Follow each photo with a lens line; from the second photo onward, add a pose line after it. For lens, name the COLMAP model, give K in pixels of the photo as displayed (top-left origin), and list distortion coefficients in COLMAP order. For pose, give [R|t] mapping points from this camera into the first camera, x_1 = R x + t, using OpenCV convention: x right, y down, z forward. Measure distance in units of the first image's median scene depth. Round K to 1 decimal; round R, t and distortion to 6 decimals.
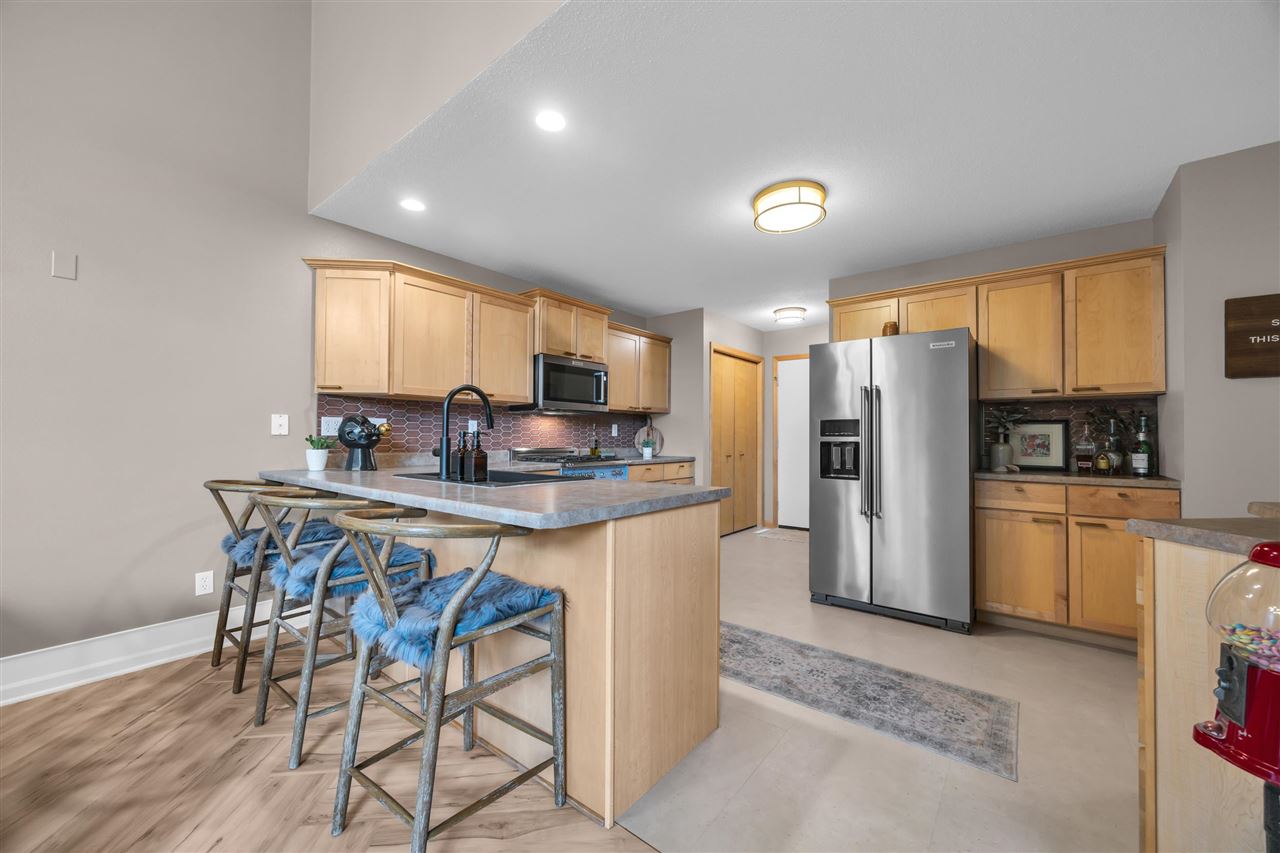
lens RADIAL K [[487.5, 0, 638.5], [0, 487.5, 429.3], [0, 0, 1]] dist [0.001341, -0.000005]
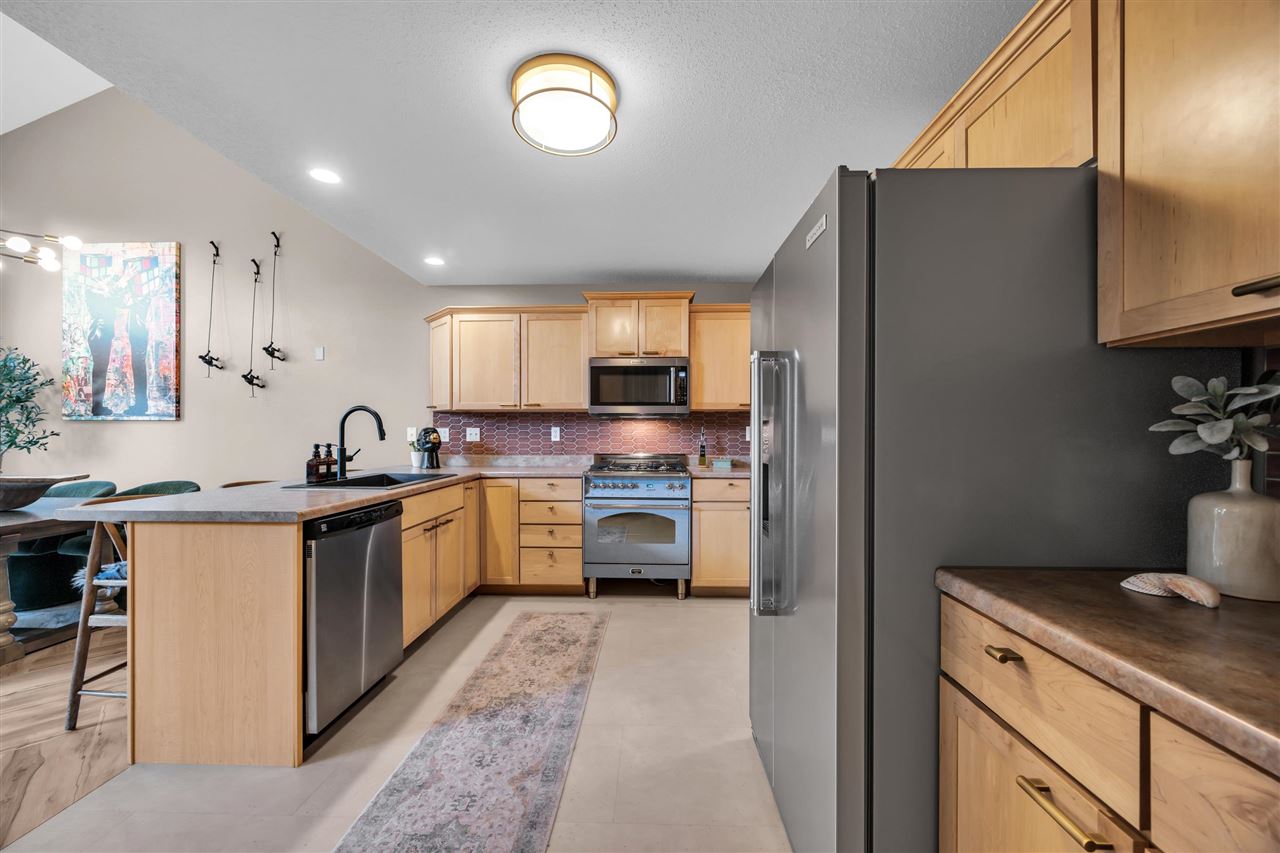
lens RADIAL K [[488.1, 0, 638.7], [0, 488.1, 435.6], [0, 0, 1]] dist [-0.000291, -0.000218]
pose [[0.602579, 0.001883, -0.798057, 0.824080], [0.014998, 0.999794, 0.013683, -0.015006], [0.797918, -0.020214, 0.602427, 0.618767]]
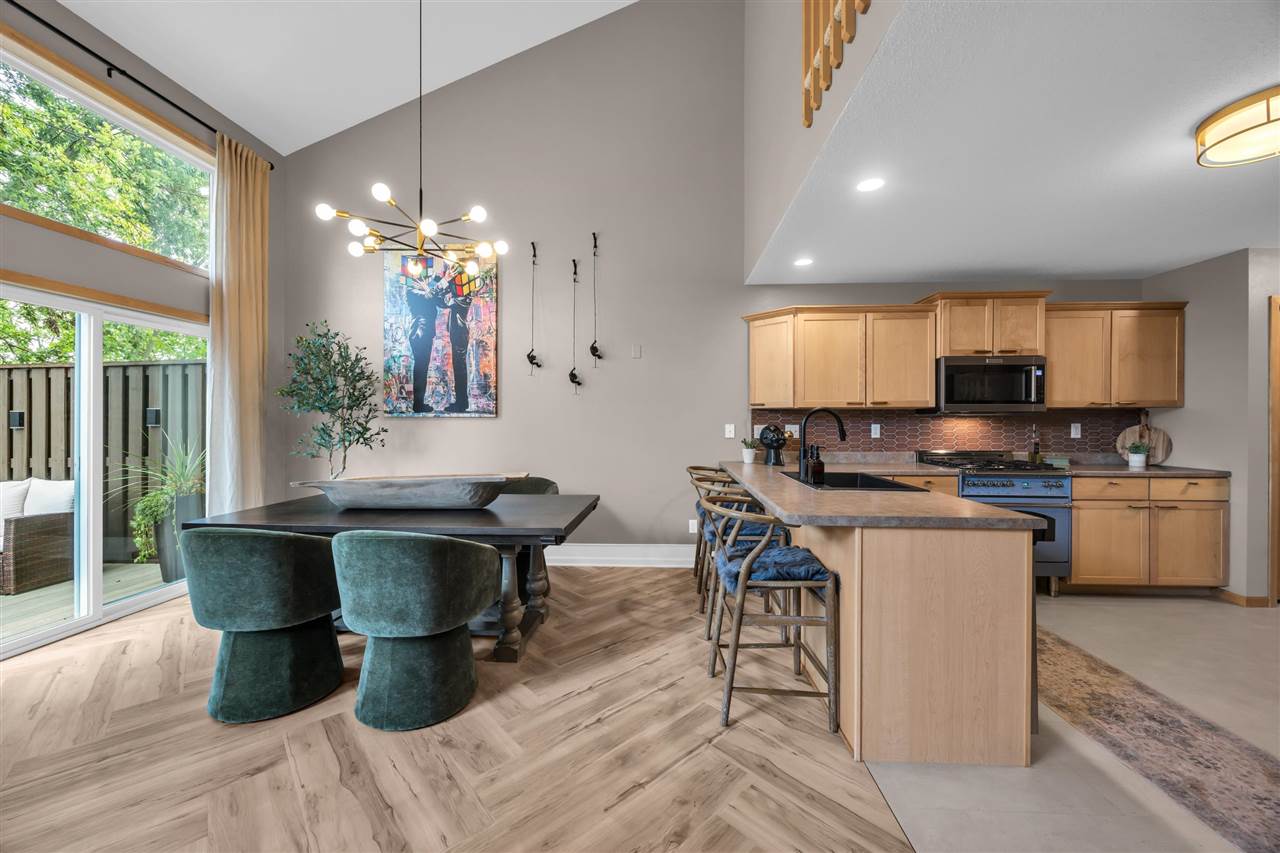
lens RADIAL K [[489.9, 0, 641.5], [0, 489.9, 420.2], [0, 0, 1]] dist [-0.000395, -0.000068]
pose [[0.587561, -0.002712, -0.809176, 0.315057], [0.015235, 0.999854, 0.007711, -0.056019], [0.809037, -0.016858, 0.587516, -0.107190]]
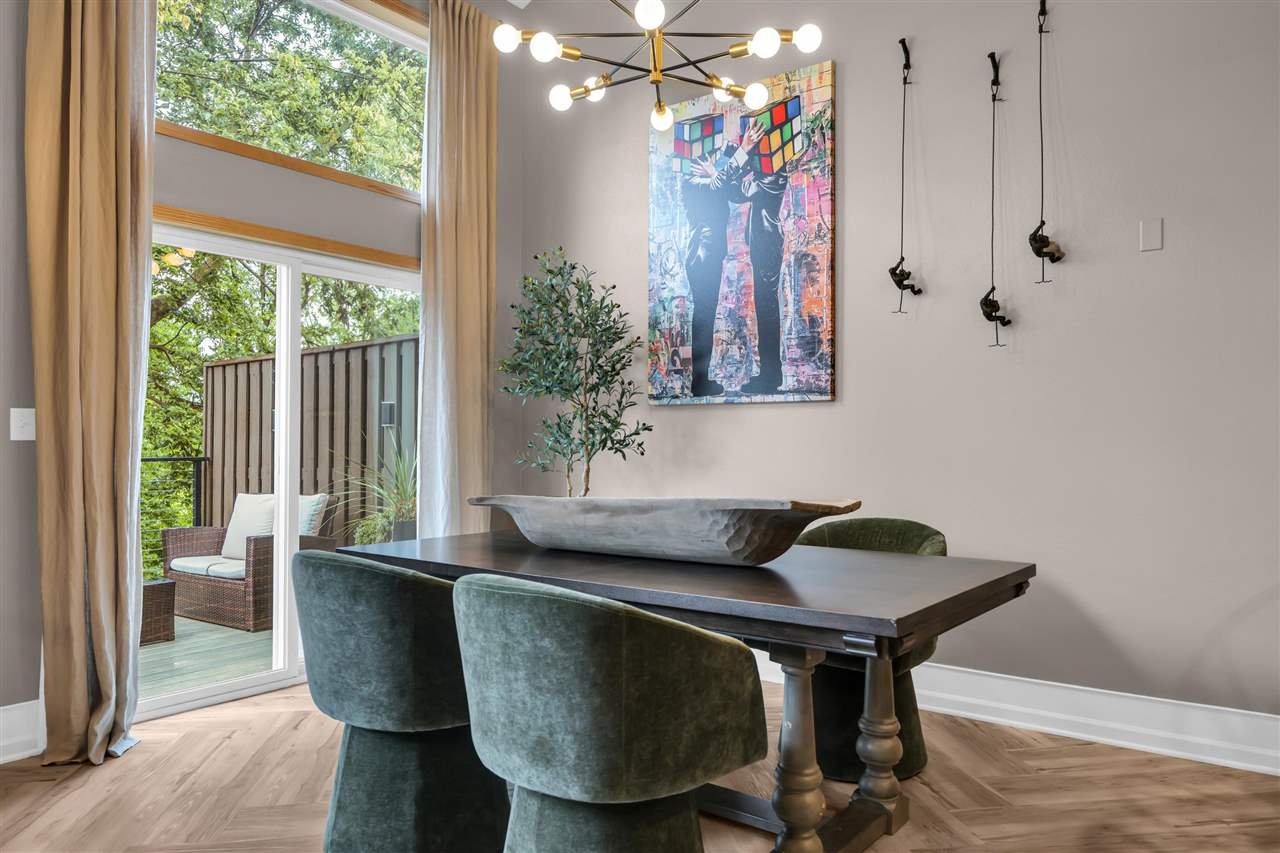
lens RADIAL K [[869.2, 0, 639.5], [0, 869.2, 431.2], [0, 0, 1]] dist [-0.000476, 0.001387]
pose [[0.033983, -0.015562, -0.999301, 0.182171], [0.015849, 0.999761, -0.015030, 0.001408], [0.999297, -0.015328, 0.034221, 0.063781]]
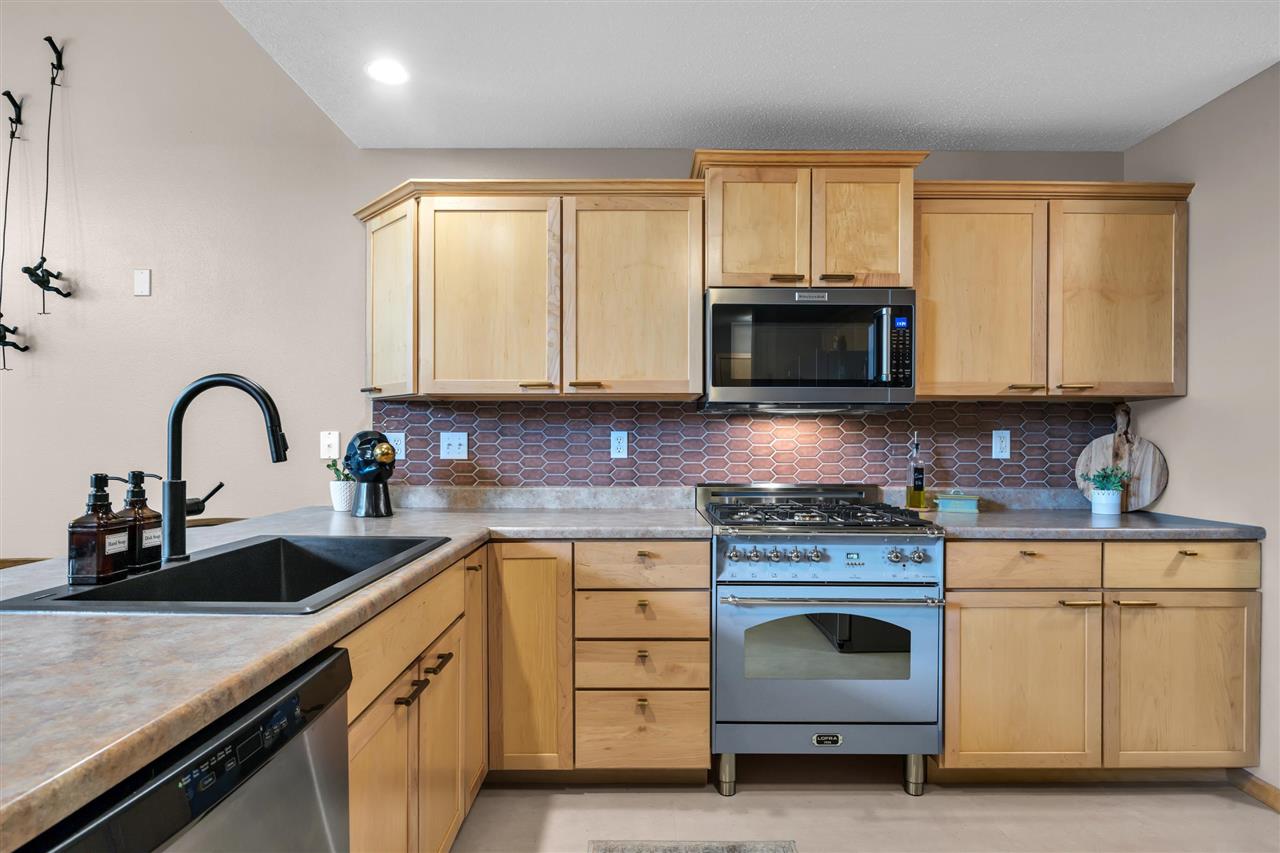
lens RADIAL K [[666.6, 0, 638.2], [0, 666.6, 442.1], [0, 0, 1]] dist [-0.003533, -0.001530]
pose [[0.630418, -0.000811, -0.776256, 0.332254], [0.013610, 0.999857, 0.010009, -0.016972], [0.776137, -0.016875, 0.630339, 0.684622]]
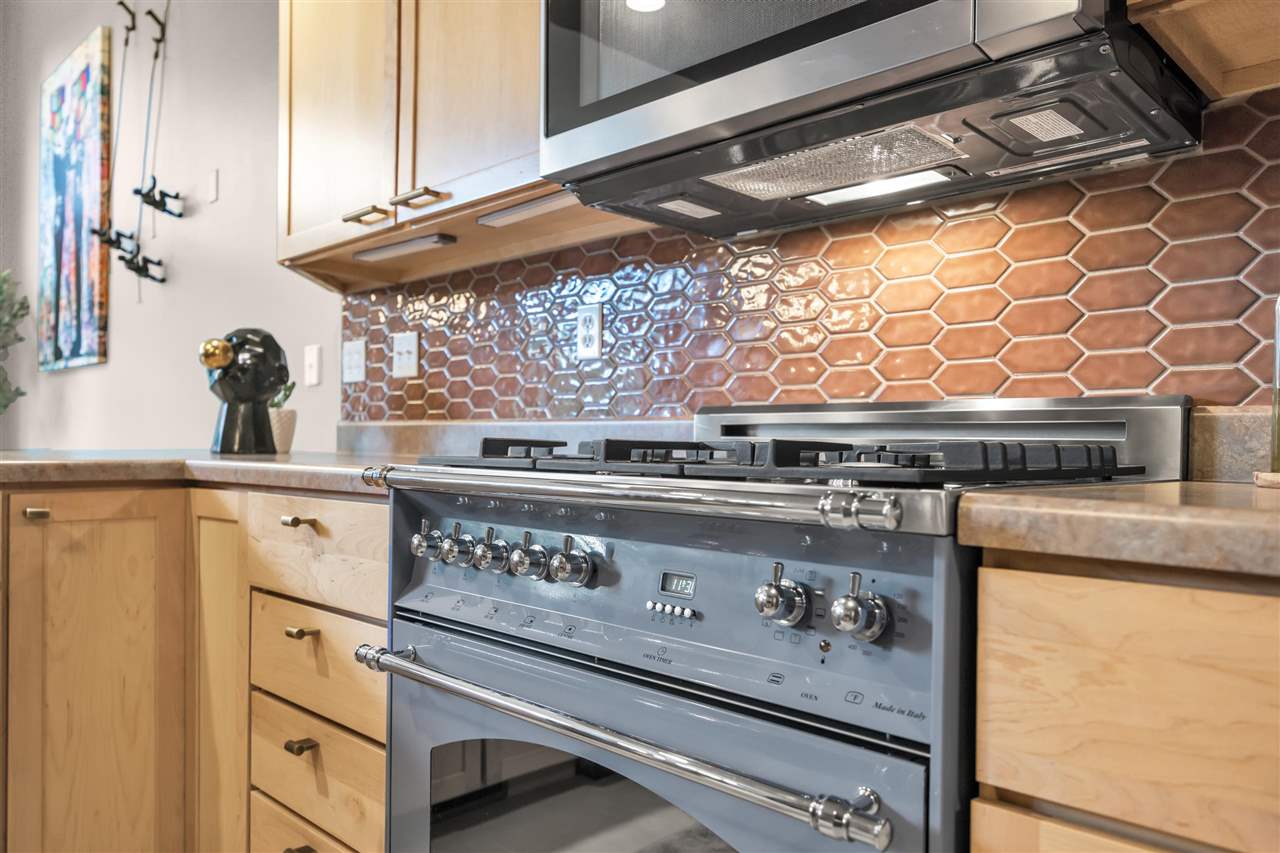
lens RADIAL K [[901.0, 0, 639.7], [0, 901.0, 456.9], [0, 0, 1]] dist [0.001604, -0.000206]
pose [[-0.091365, 0.006508, -0.995796, 0.191320], [0.002210, 0.999978, 0.006332, 0.079538], [0.995815, -0.001622, -0.091378, 1.364052]]
